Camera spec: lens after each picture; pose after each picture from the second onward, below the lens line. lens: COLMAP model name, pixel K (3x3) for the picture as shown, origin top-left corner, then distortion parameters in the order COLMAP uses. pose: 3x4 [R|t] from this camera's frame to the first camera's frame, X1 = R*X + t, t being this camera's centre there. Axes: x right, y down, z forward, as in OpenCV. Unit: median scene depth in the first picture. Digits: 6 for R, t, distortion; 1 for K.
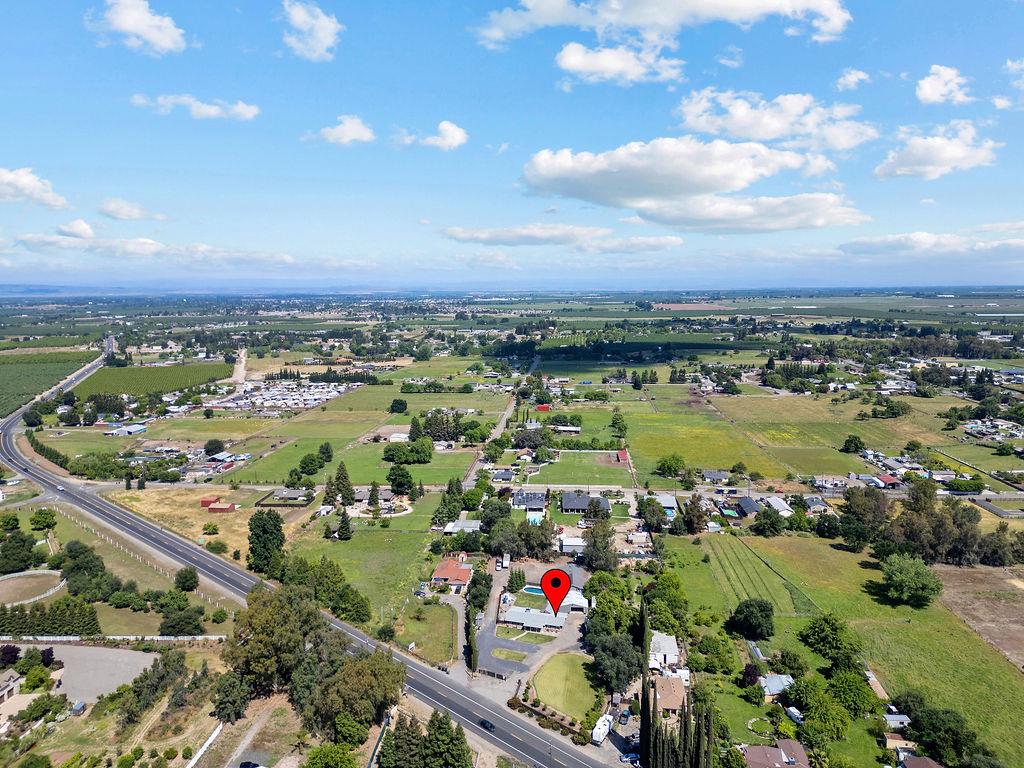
lens RADIAL K [[711.2, 0, 512.0], [0, 711.2, 384.0], [0, 0, 1]] dist [0.043400, -0.006366]
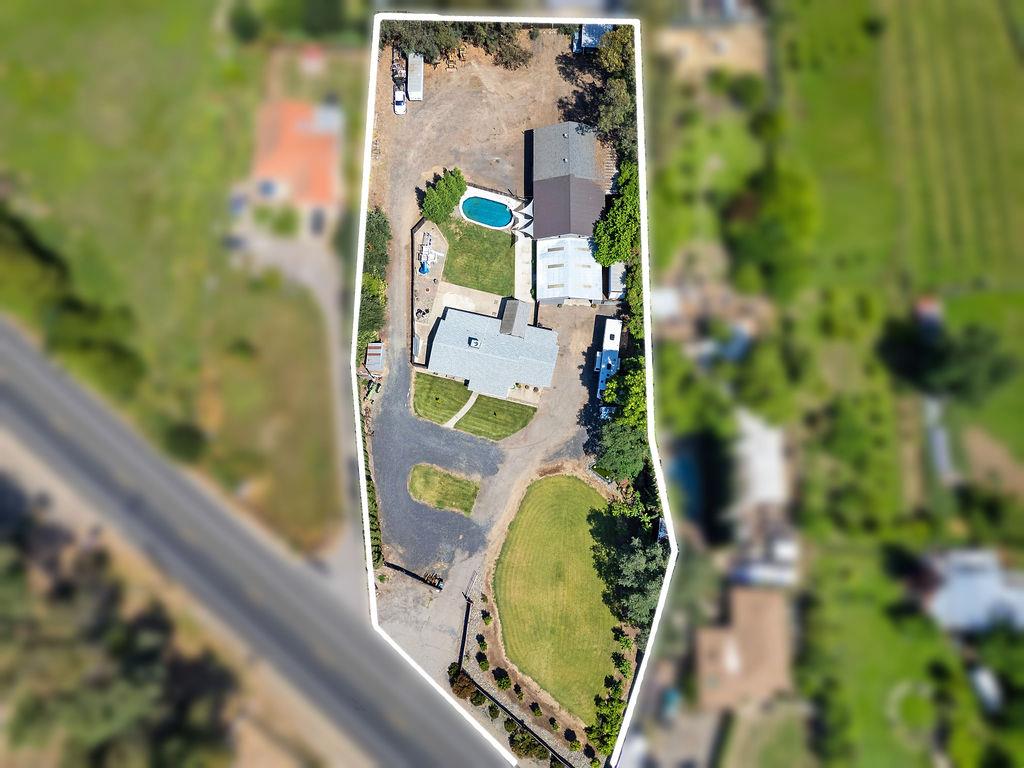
lens RADIAL K [[711.2, 0, 512.0], [0, 711.2, 384.0], [0, 0, 1]] dist [0.043400, -0.006366]
pose [[0.997574, -0.067795, 0.015808, 0.040775], [0.011107, 0.379177, 0.925257, -0.108652], [-0.068722, -0.922837, 0.379010, 0.868832]]
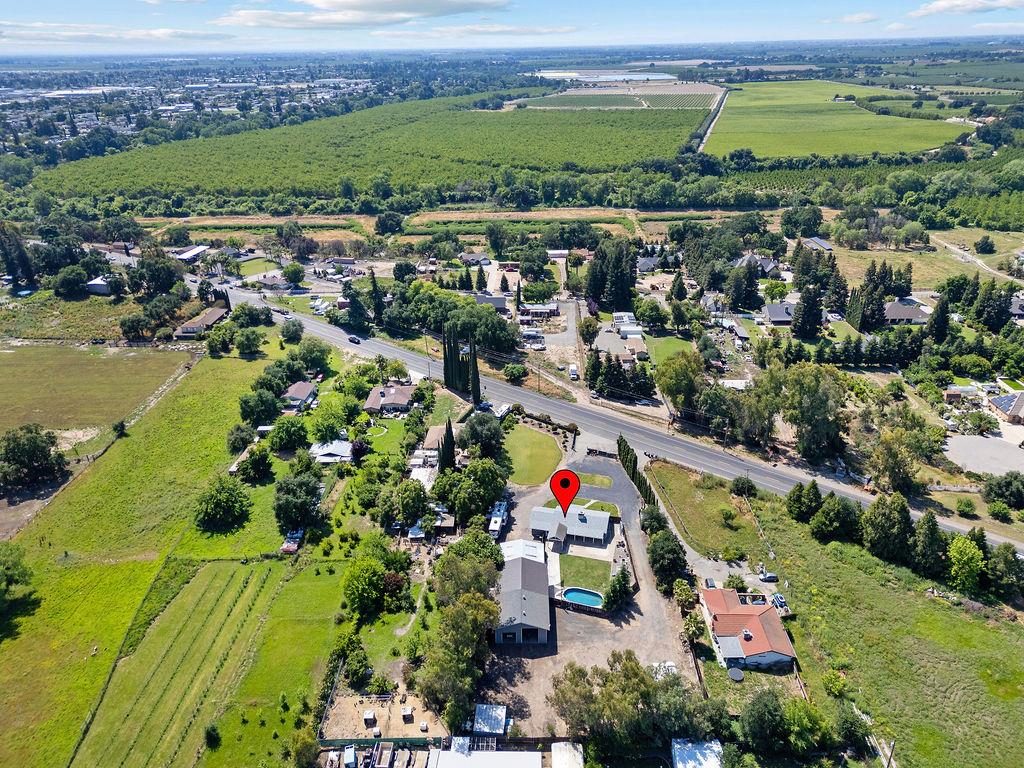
lens RADIAL K [[711.2, 0, 512.0], [0, 711.2, 384.0], [0, 0, 1]] dist [0.043400, -0.006366]
pose [[-0.997644, 0.049196, -0.047815, 0.135229], [0.015098, 0.837322, 0.546501, -0.225482], [0.066923, 0.544491, -0.836092, 1.679491]]
